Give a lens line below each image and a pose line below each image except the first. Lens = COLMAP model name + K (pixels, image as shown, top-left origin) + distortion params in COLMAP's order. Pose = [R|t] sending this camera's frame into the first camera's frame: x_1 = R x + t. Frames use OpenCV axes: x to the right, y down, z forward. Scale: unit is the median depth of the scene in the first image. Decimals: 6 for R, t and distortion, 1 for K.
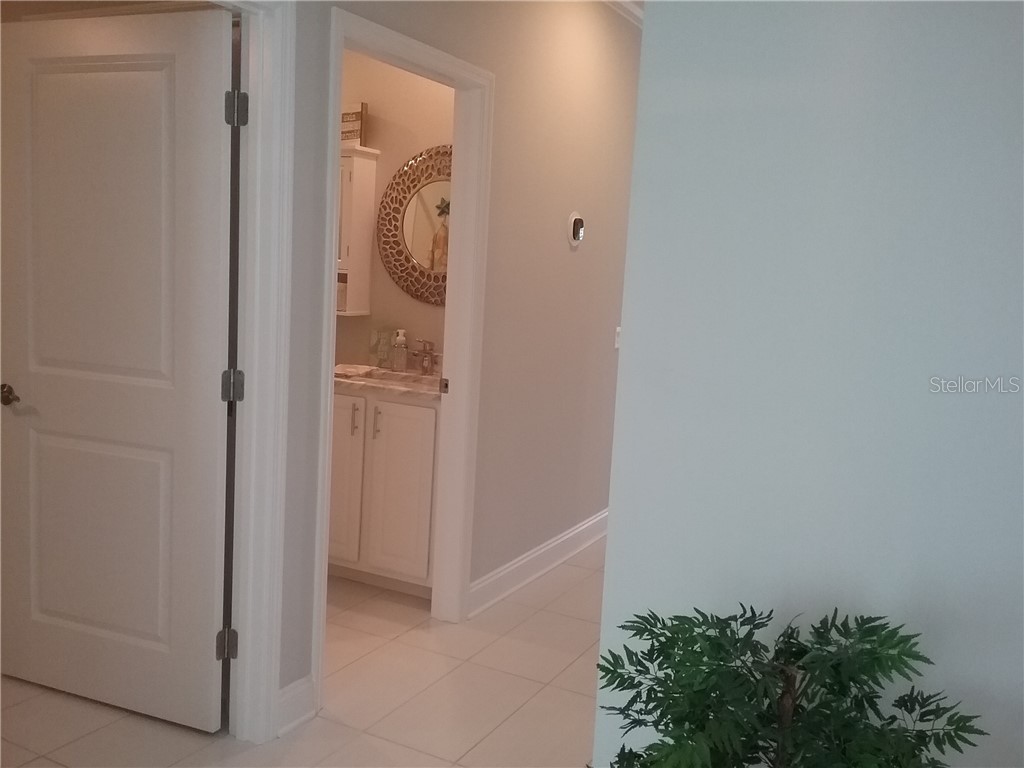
lens RADIAL K [[945.6, 0, 525.5], [0, 945.6, 377.5], [0, 0, 1]] dist [0.104118, -0.208787]
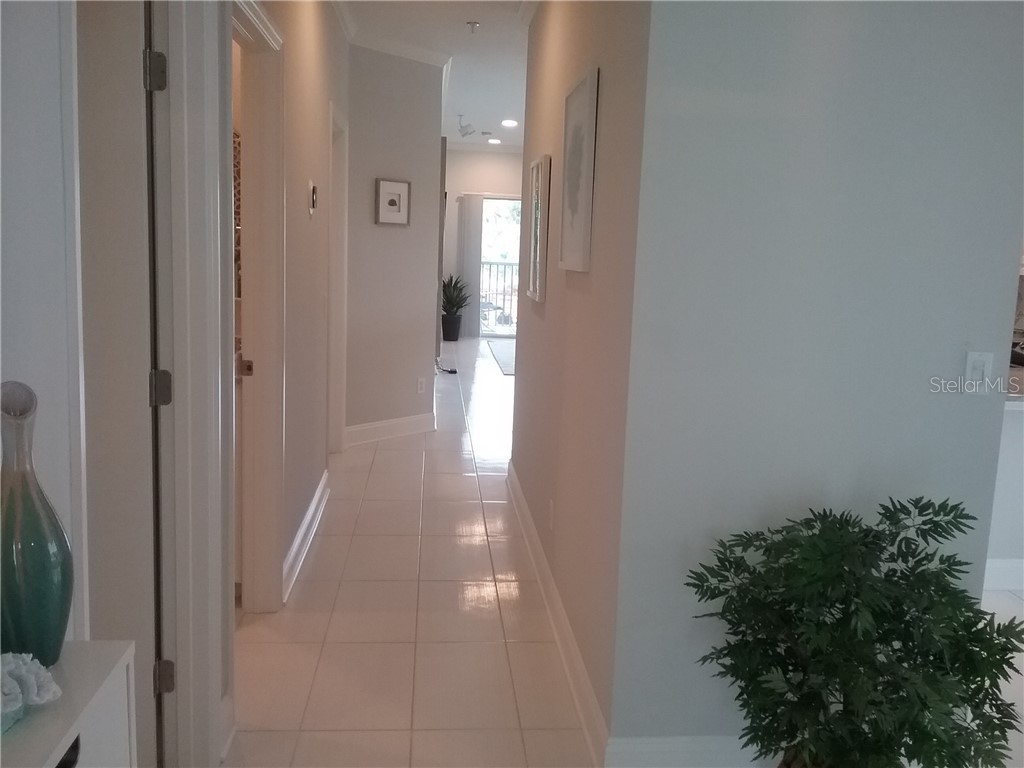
lens RADIAL K [[945.6, 0, 525.5], [0, 945.6, 377.5], [0, 0, 1]] dist [0.104118, -0.208787]
pose [[0.837119, -0.101318, 0.537556, -0.307366], [0.074210, 0.994647, 0.071905, -0.024949], [-0.541964, -0.020301, 0.840157, 0.048454]]
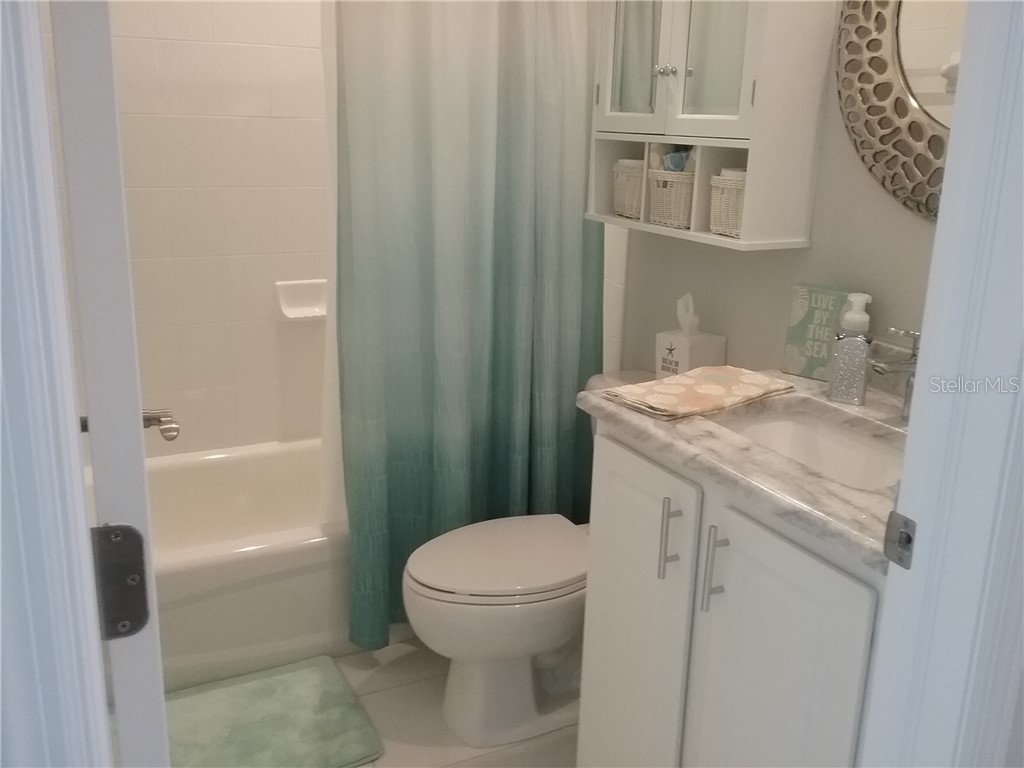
lens RADIAL K [[945.6, 0, 525.5], [0, 945.6, 377.5], [0, 0, 1]] dist [0.104118, -0.208787]
pose [[0.814404, 0.119646, -0.567831, -0.017127], [-0.054595, 0.989972, 0.130291, -0.059343], [0.577725, -0.075109, 0.812768, 0.597268]]
